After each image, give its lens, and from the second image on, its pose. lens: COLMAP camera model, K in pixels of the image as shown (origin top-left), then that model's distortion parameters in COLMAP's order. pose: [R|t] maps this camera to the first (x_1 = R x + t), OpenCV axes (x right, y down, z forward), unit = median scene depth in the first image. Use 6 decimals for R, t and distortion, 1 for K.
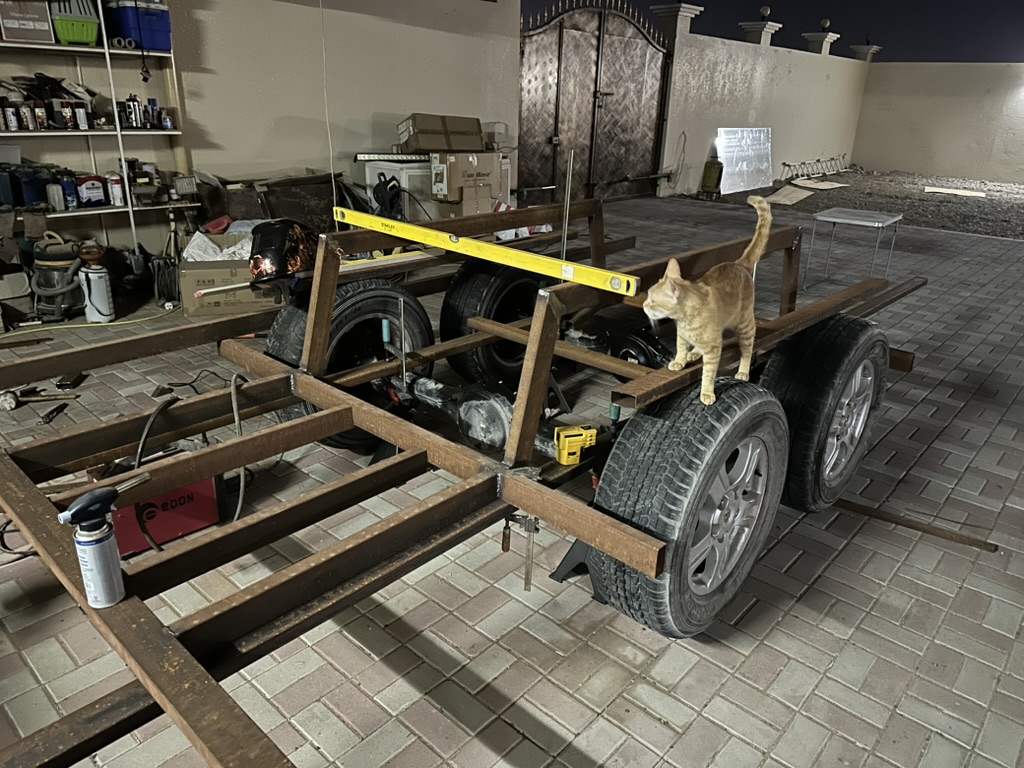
lens RADIAL K [[723.7, 0, 512.4], [0, 723.7, 382.7], [0, 0, 1]] dist [0.022670, -0.040623]
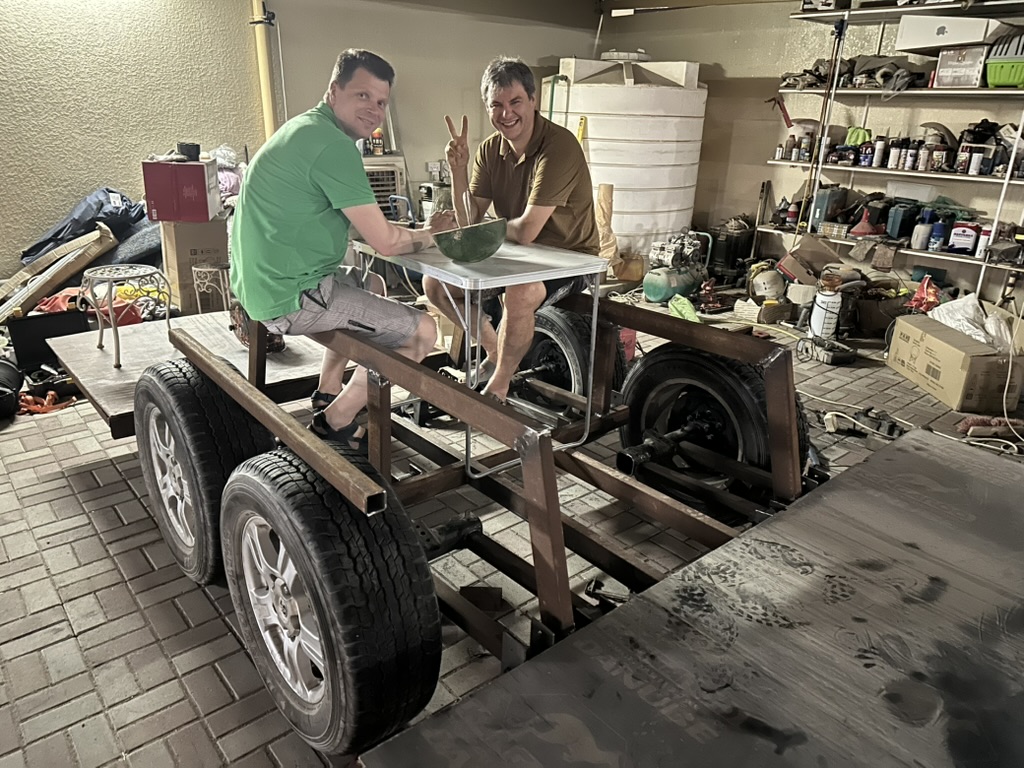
lens RADIAL K [[723.7, 0, 512.4], [0, 723.7, 385.1], [0, 0, 1]] dist [0.022670, -0.040623]
pose [[-0.135900, 0.320234, -0.937540, 0.484432], [-0.376234, 0.858745, 0.347857, -0.216035], [0.916504, 0.400008, 0.003780, 0.552156]]
